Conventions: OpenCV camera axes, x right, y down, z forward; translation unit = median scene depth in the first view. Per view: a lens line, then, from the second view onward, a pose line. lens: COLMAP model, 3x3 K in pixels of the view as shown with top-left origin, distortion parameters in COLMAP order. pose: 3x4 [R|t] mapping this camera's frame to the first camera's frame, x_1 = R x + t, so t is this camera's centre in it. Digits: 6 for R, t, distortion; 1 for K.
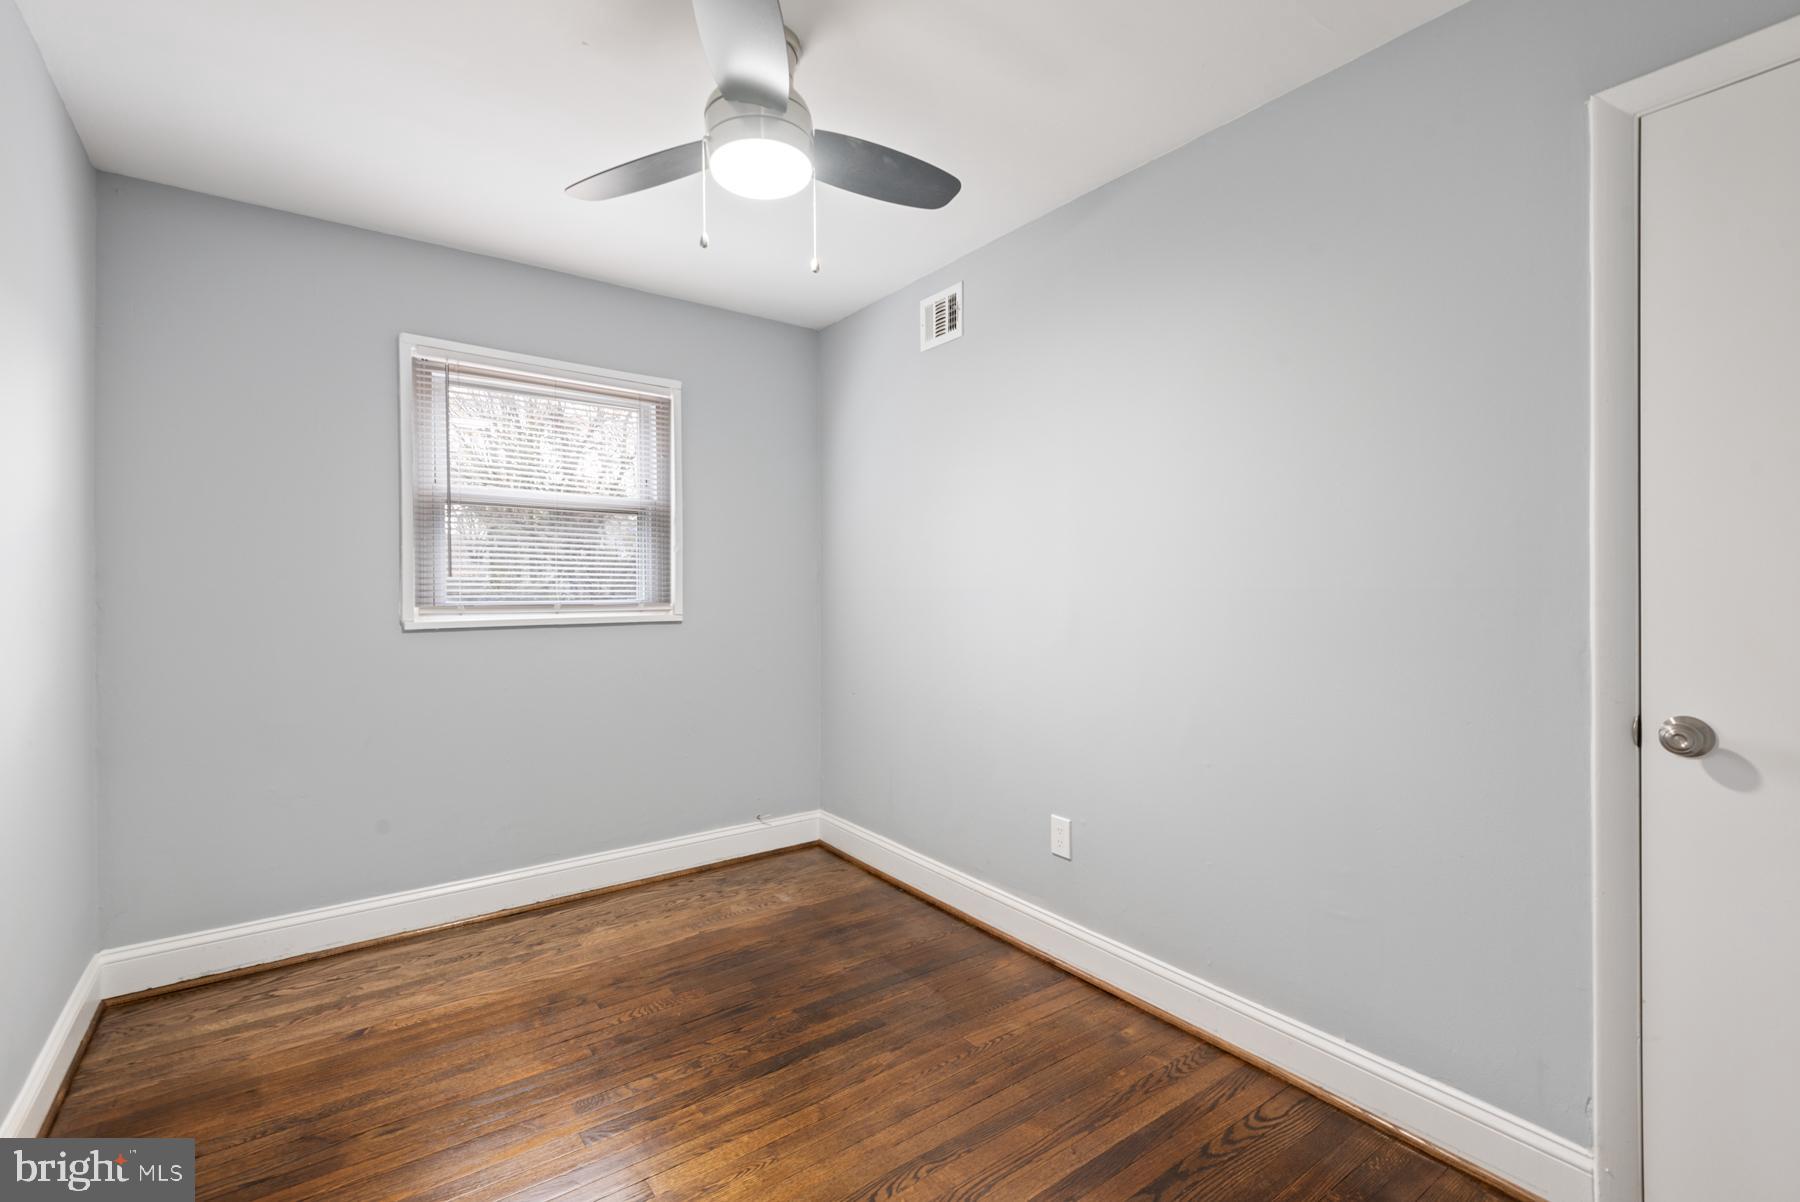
lens RADIAL K [[809.9, 0, 893.6], [0, 809.9, 585.2], [0, 0, 1]] dist [0.034964, -0.016318]
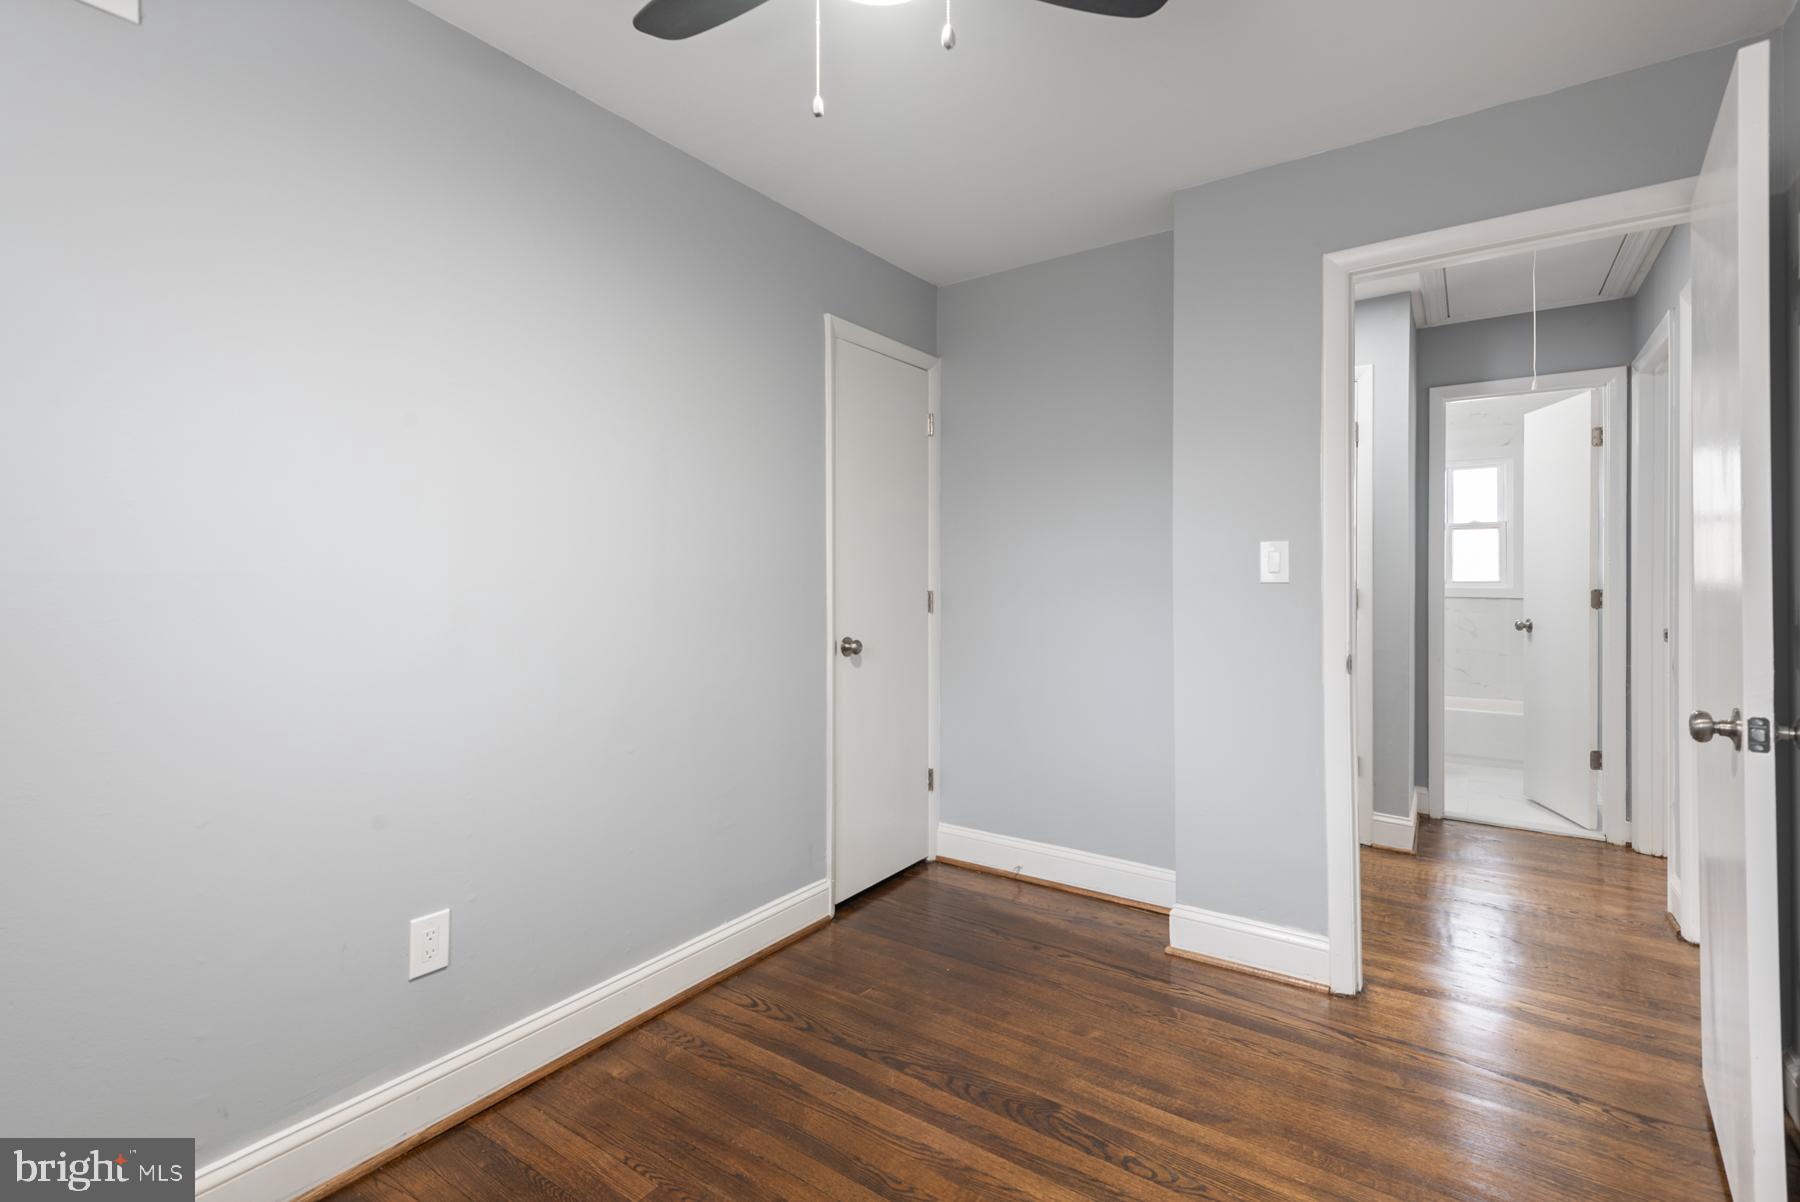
lens RADIAL K [[809.9, 0, 896.0], [0, 809.9, 577.7], [0, 0, 1]] dist [0.034964, -0.016318]
pose [[-0.314216, 0.001705, 0.949350, -0.688704], [-0.001720, 0.999996, -0.002365, 0.006682], [-0.949350, -0.002376, -0.314212, 1.034165]]
